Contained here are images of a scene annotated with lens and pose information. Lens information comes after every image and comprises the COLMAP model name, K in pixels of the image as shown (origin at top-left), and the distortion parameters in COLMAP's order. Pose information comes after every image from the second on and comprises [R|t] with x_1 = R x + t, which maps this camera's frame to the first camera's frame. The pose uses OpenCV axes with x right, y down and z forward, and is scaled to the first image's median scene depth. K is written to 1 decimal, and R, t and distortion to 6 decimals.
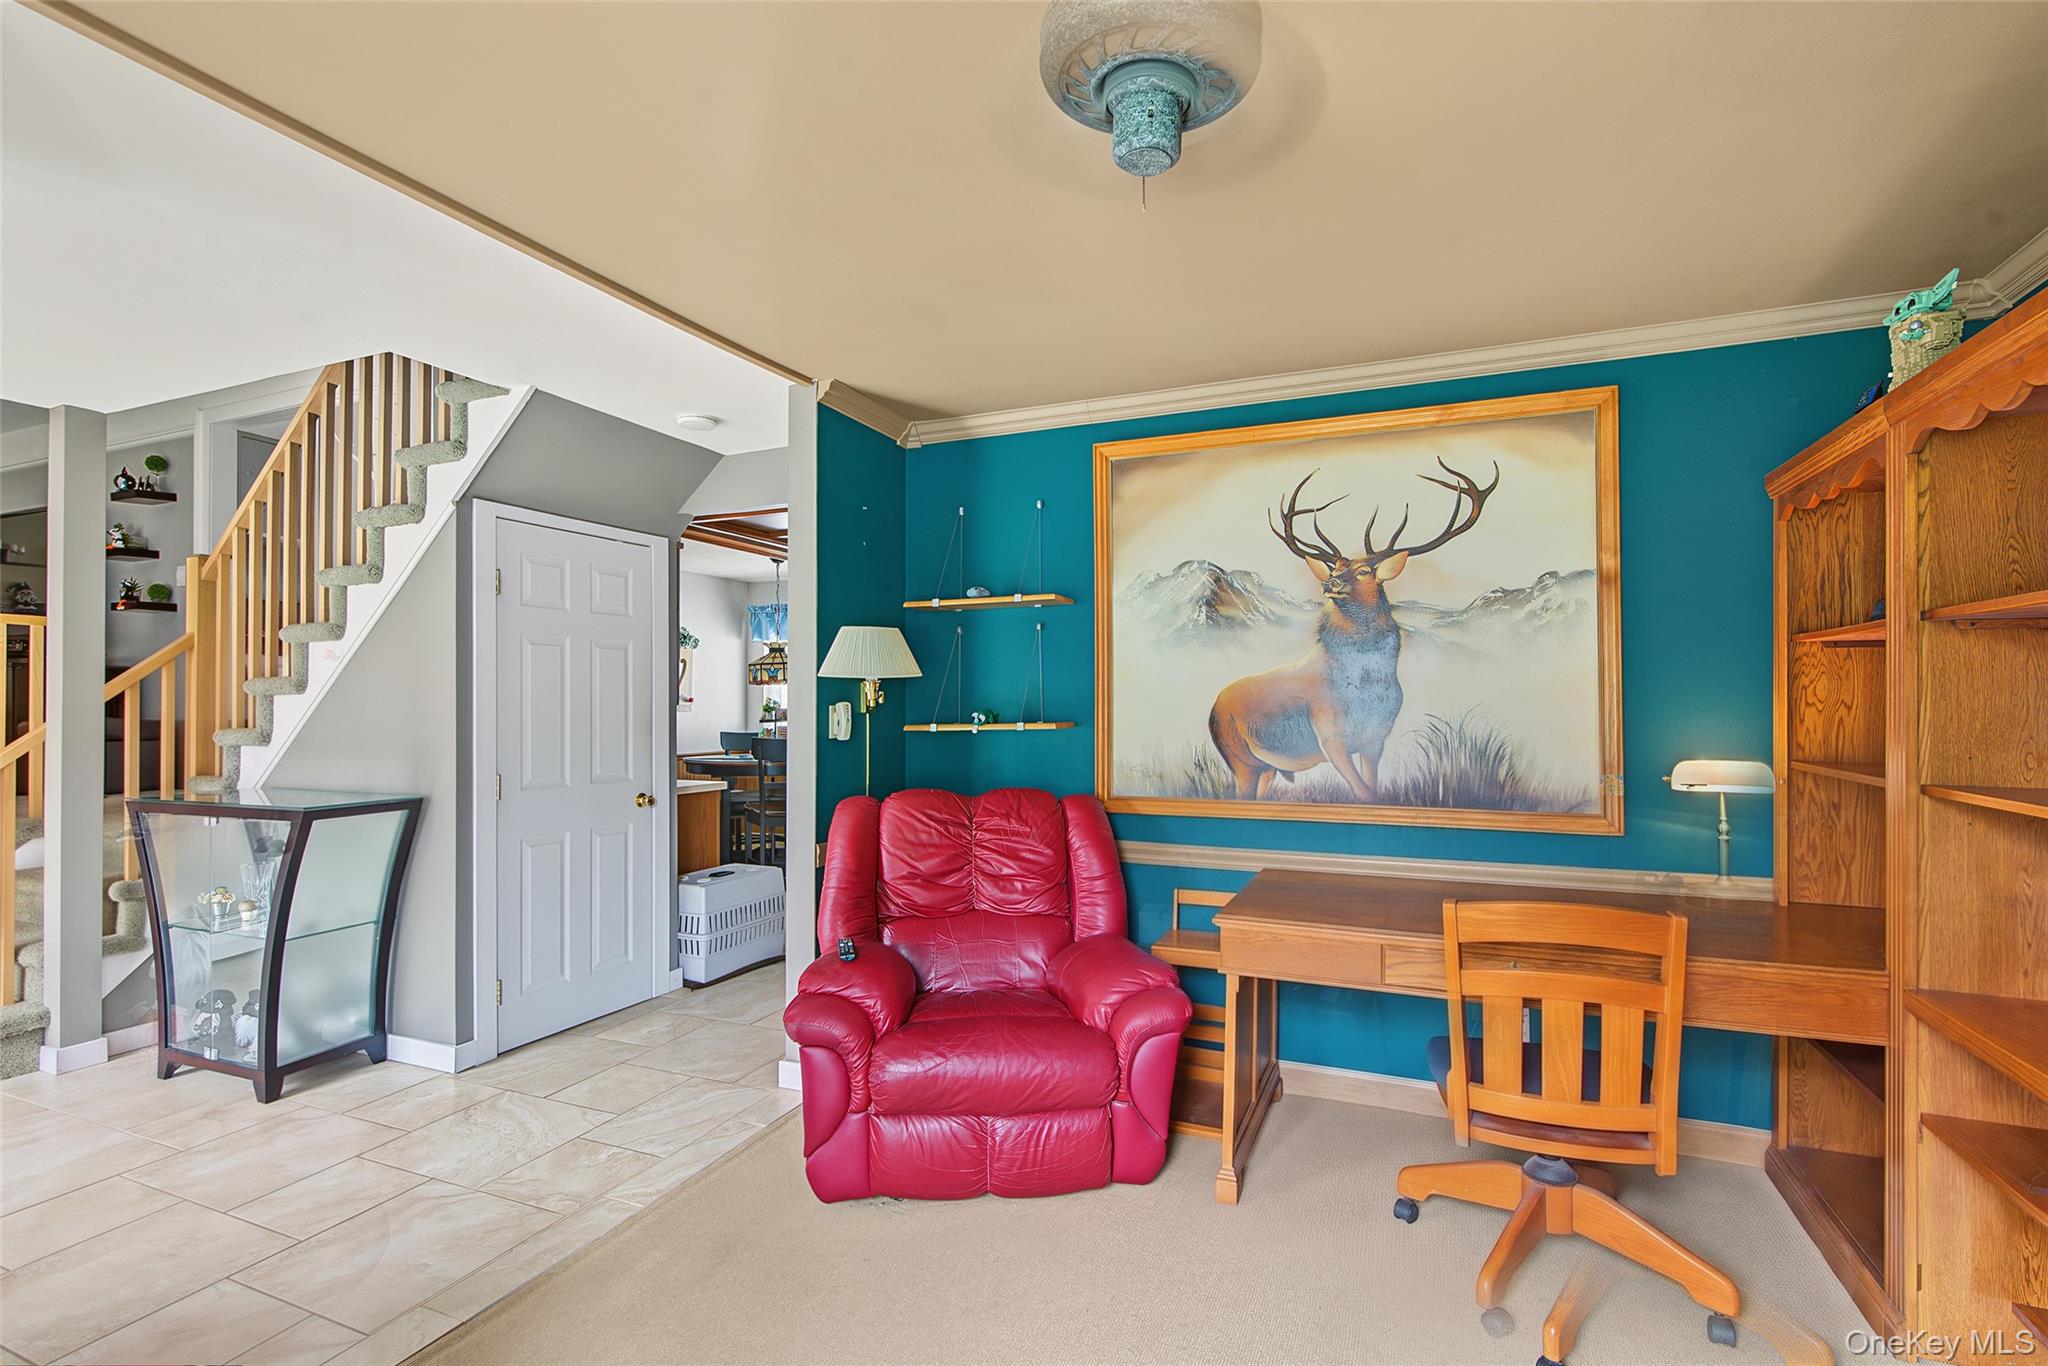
lens RADIAL K [[967.0, 0, 1030.5], [0, 967.0, 682.1], [0, 0, 1]] dist [-0.000735, -0.000356]
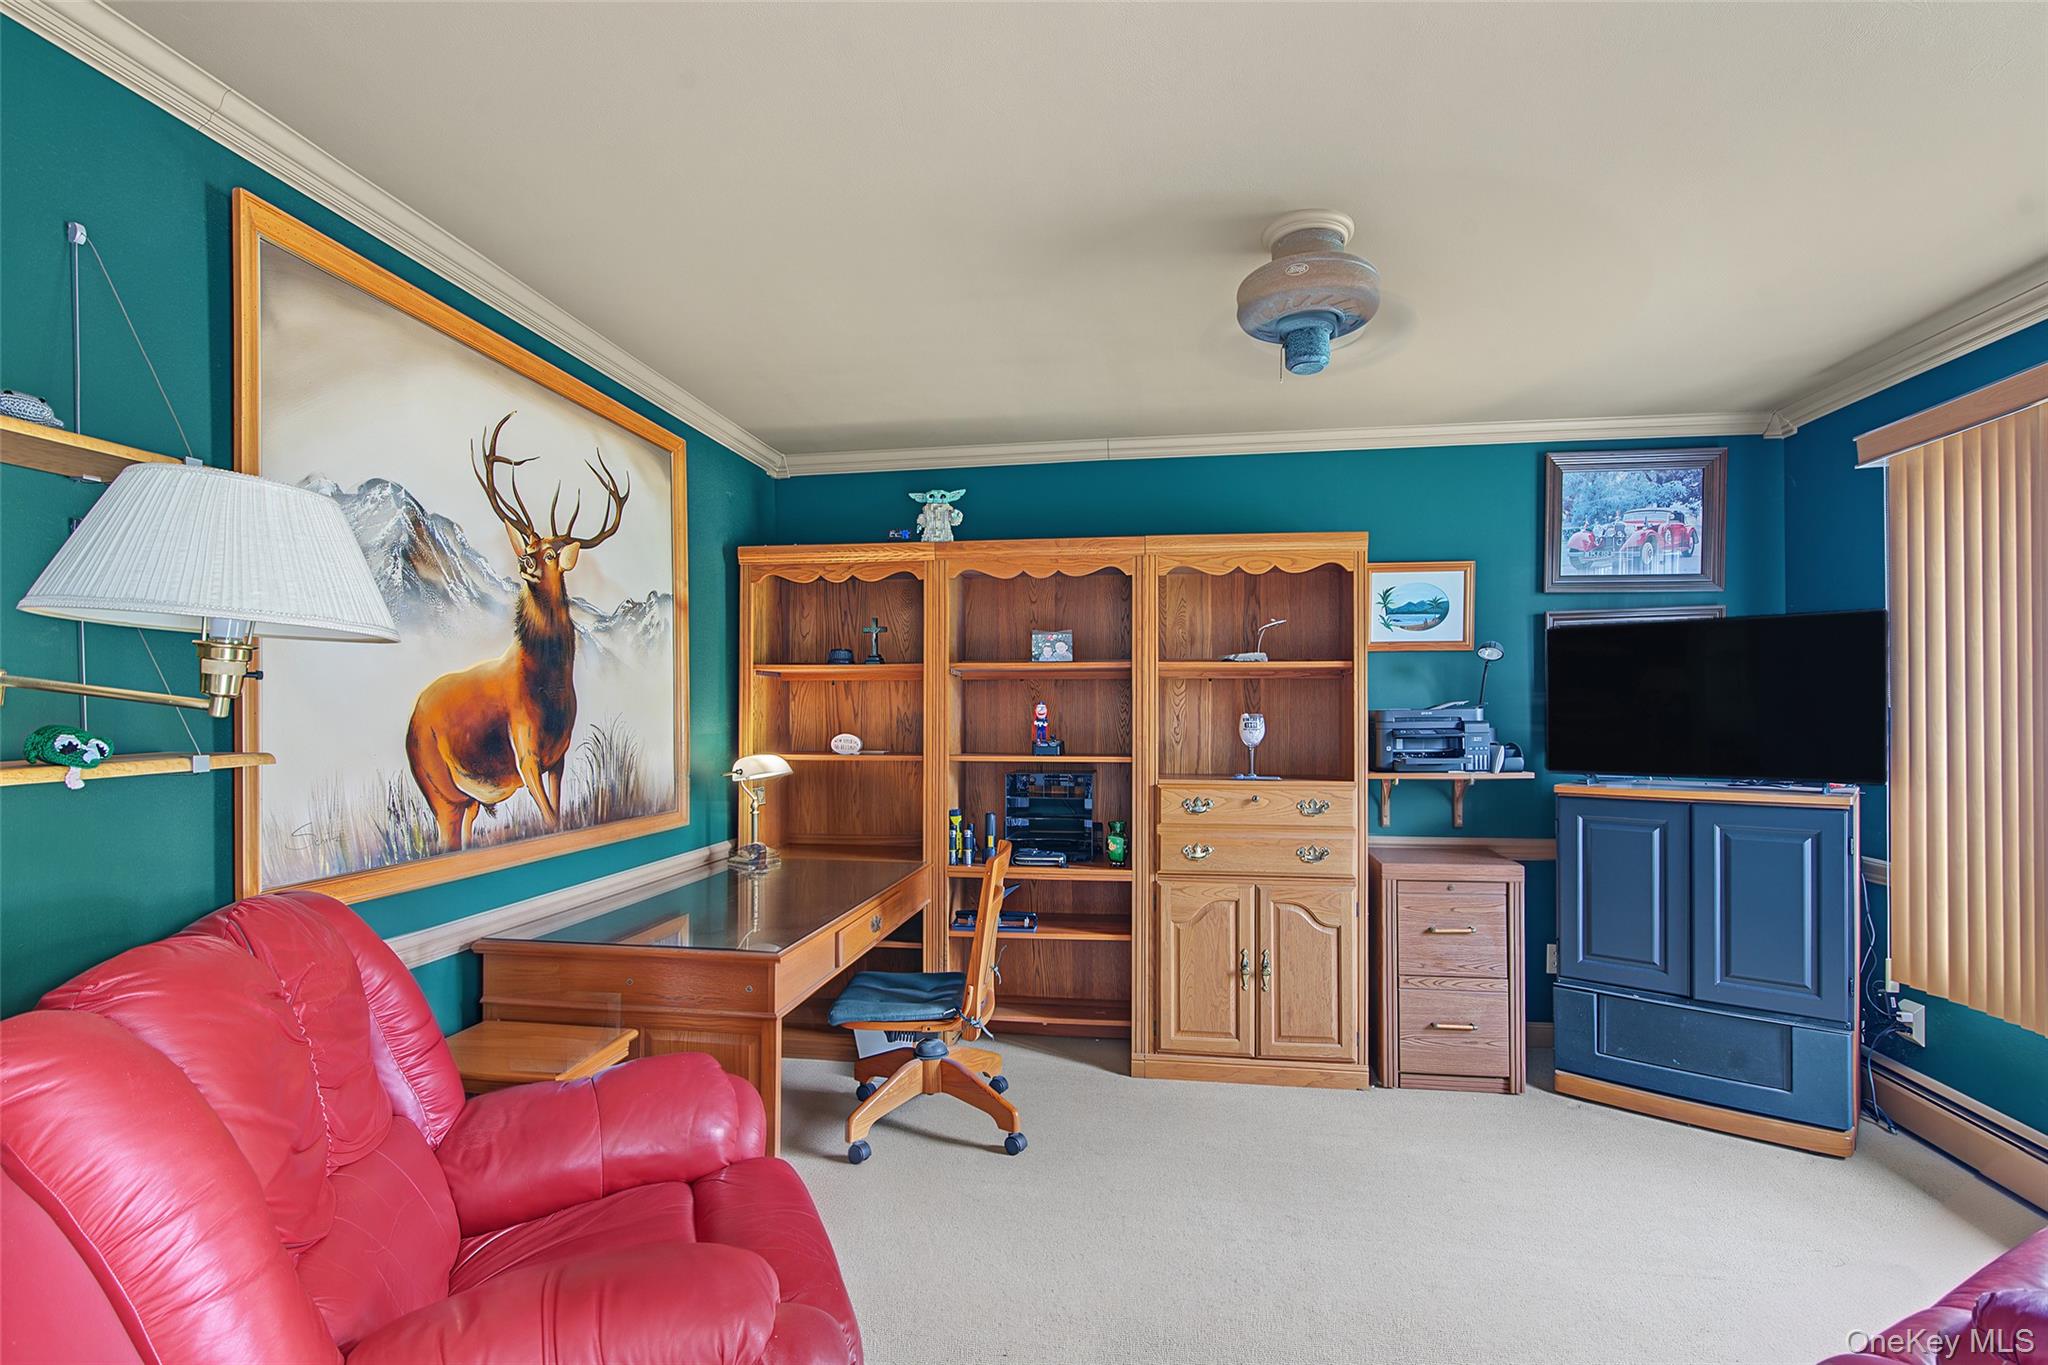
lens RADIAL K [[967.0, 0, 1030.5], [0, 967.0, 681.6], [0, 0, 1]] dist [-0.000735, -0.000356]
pose [[-0.248217, 0.031483, 0.968193, -0.557492], [-0.027012, 0.998858, -0.039405, 0.016566], [-0.968328, -0.035934, -0.247083, 0.788834]]
